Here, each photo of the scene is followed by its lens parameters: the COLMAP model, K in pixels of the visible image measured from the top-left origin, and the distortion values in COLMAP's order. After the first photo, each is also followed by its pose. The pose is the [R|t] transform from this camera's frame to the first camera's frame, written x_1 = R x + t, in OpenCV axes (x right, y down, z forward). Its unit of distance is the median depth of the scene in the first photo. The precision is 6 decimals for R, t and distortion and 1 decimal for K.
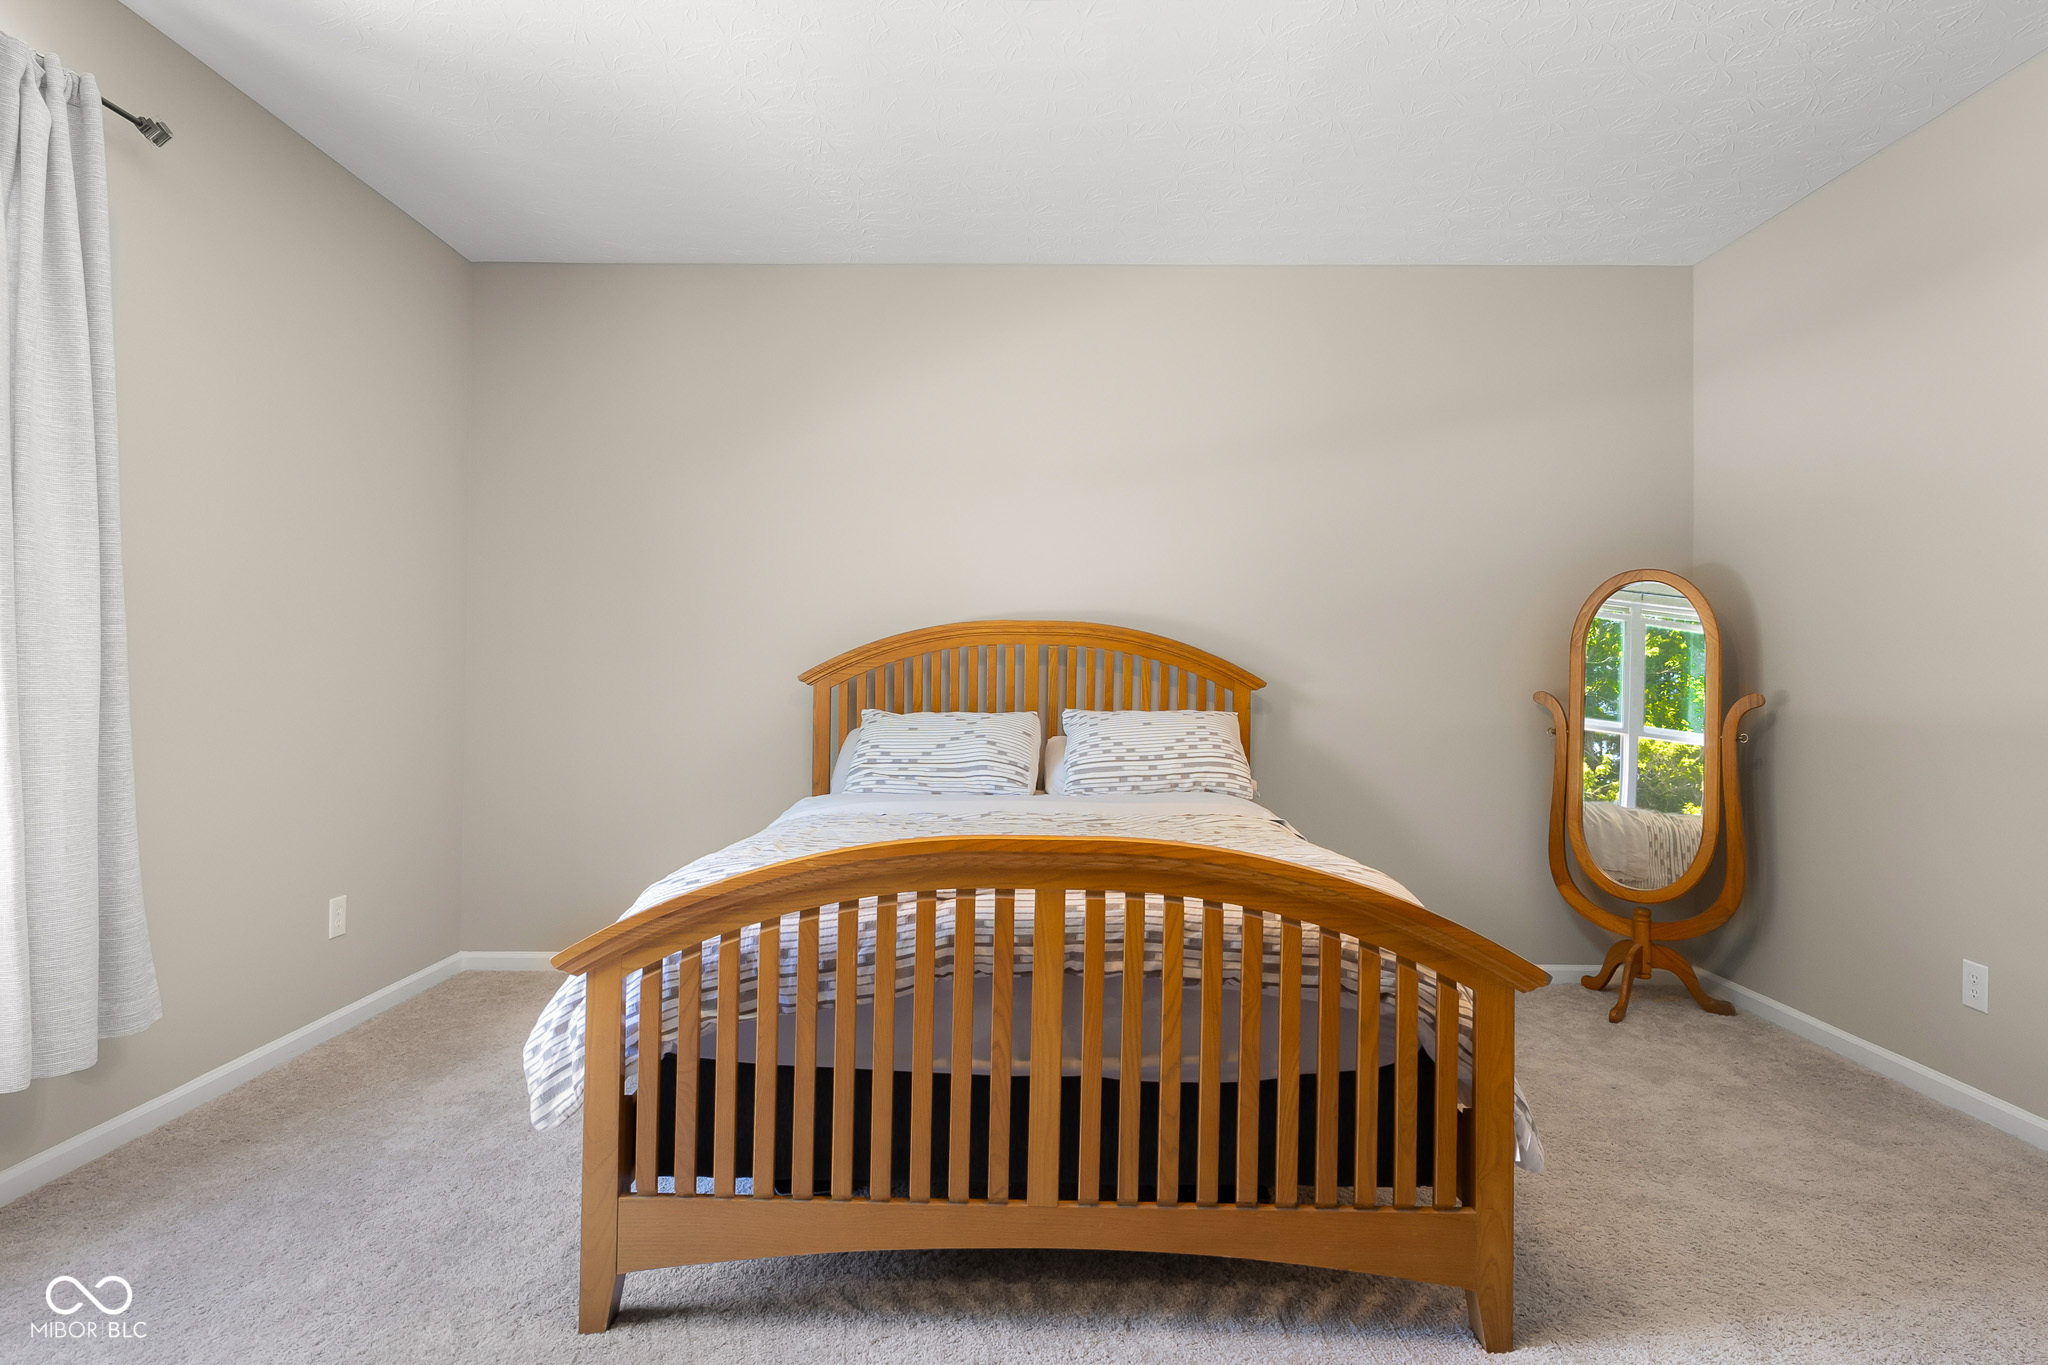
lens RADIAL K [[1102.9, 0, 1021.9], [0, 1102.9, 639.4], [0, 0, 1]] dist [-0.000647, -0.000857]
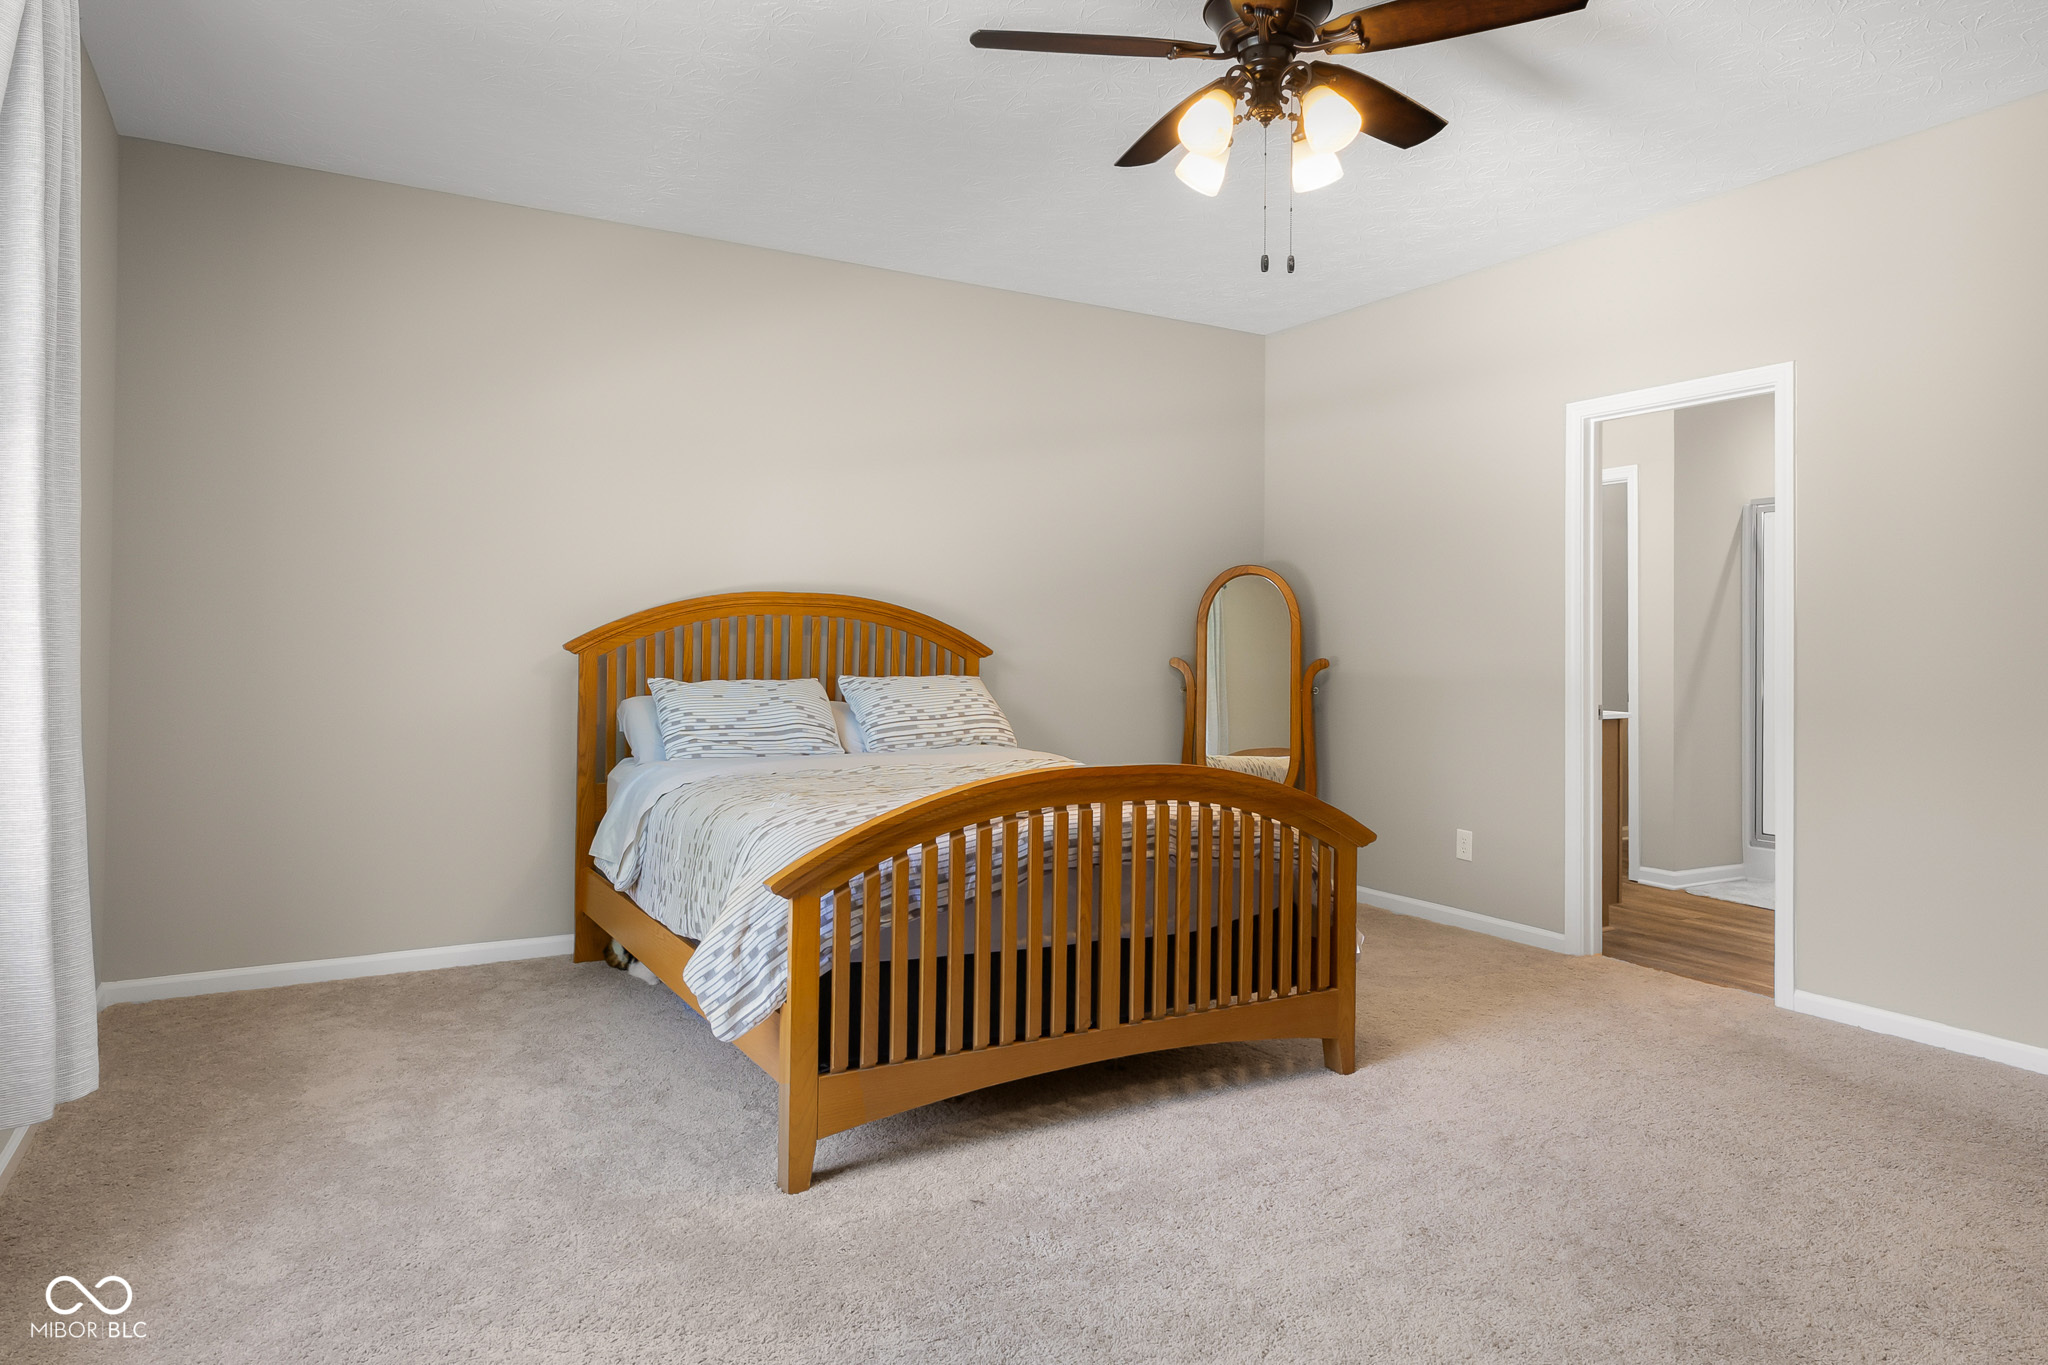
lens RADIAL K [[1228.9, 0, 1009.6], [0, 1228.9, 653.3], [0, 0, 1]] dist [-0.004968, -0.000274]
pose [[0.864722, -0.002737, 0.502244, -0.460516], [-0.017821, 0.999188, 0.036129, -0.005678], [-0.501935, -0.040192, 0.863971, -0.133533]]
